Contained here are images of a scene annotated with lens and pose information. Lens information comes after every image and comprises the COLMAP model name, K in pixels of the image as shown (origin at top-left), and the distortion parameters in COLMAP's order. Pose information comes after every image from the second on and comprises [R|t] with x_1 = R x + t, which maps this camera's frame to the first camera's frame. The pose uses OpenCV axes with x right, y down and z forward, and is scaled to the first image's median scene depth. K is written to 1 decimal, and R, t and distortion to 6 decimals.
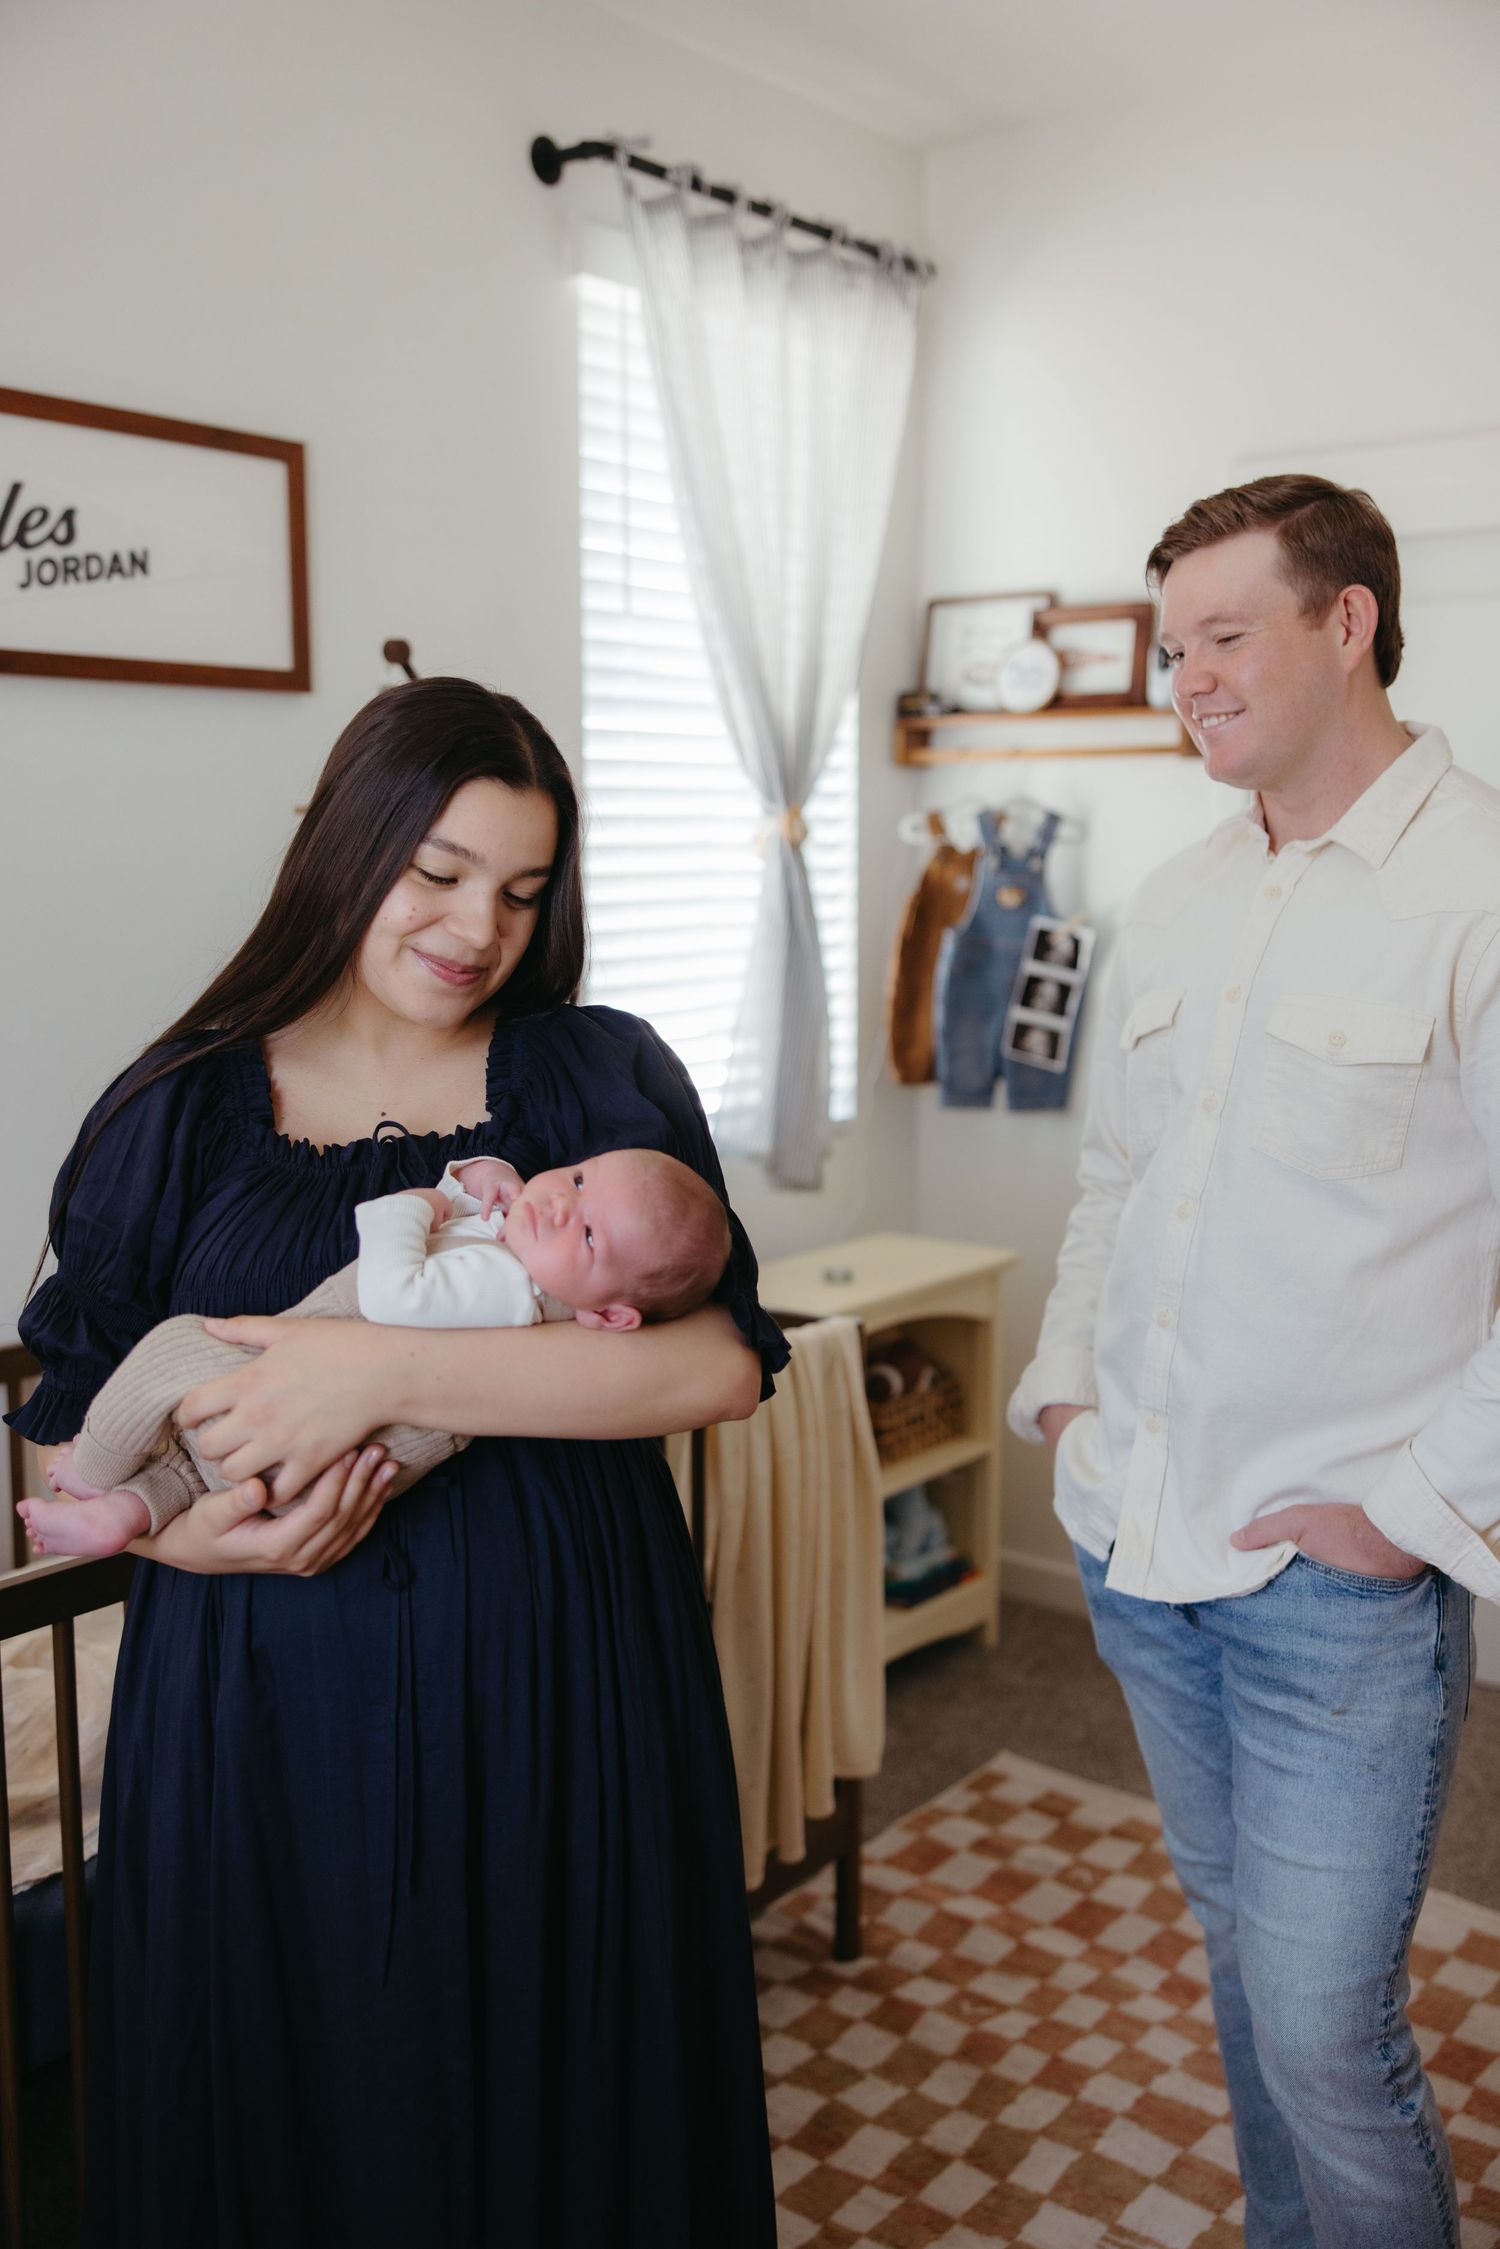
lens RADIAL K [[2201.3, 0, 753.0], [0, 2201.3, 1114.7], [0, 0, 1]] dist [0.015618, 0.000000]
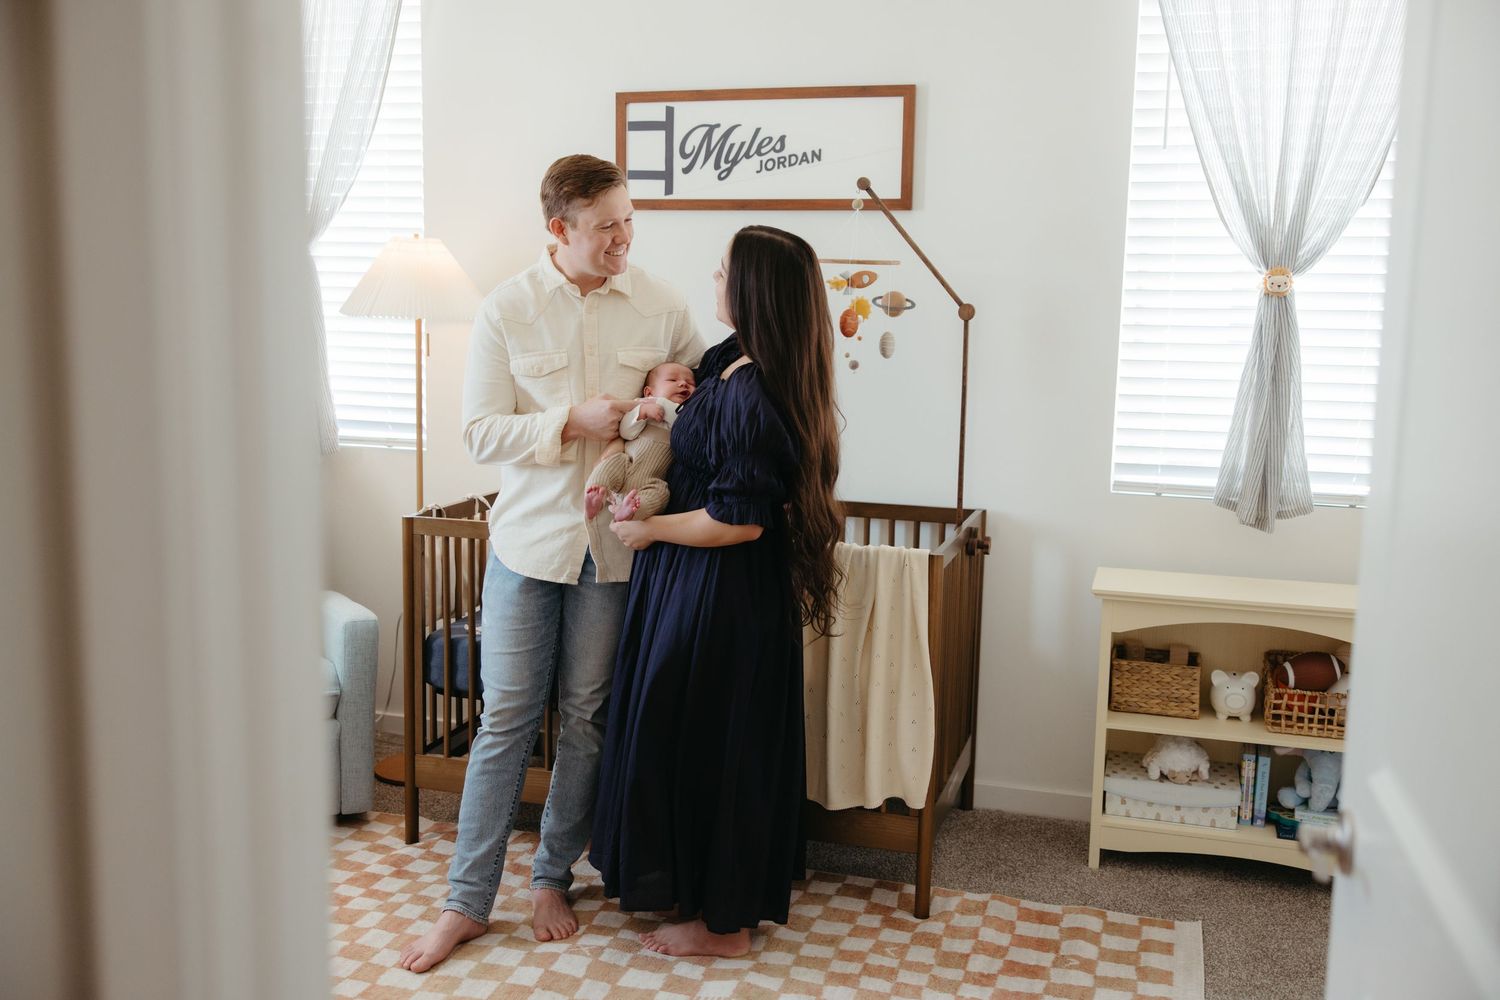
lens RADIAL K [[1468.2, 0, 753.0], [0, 1468.2, 494.1], [0, 0, 1]] dist [0.015618, 0.000000]
pose [[0.332300, 0.150528, -0.931084, 1.141390], [-0.131795, 0.984908, 0.112192, -0.075116], [0.933920, 0.085431, 0.347124, 0.470932]]
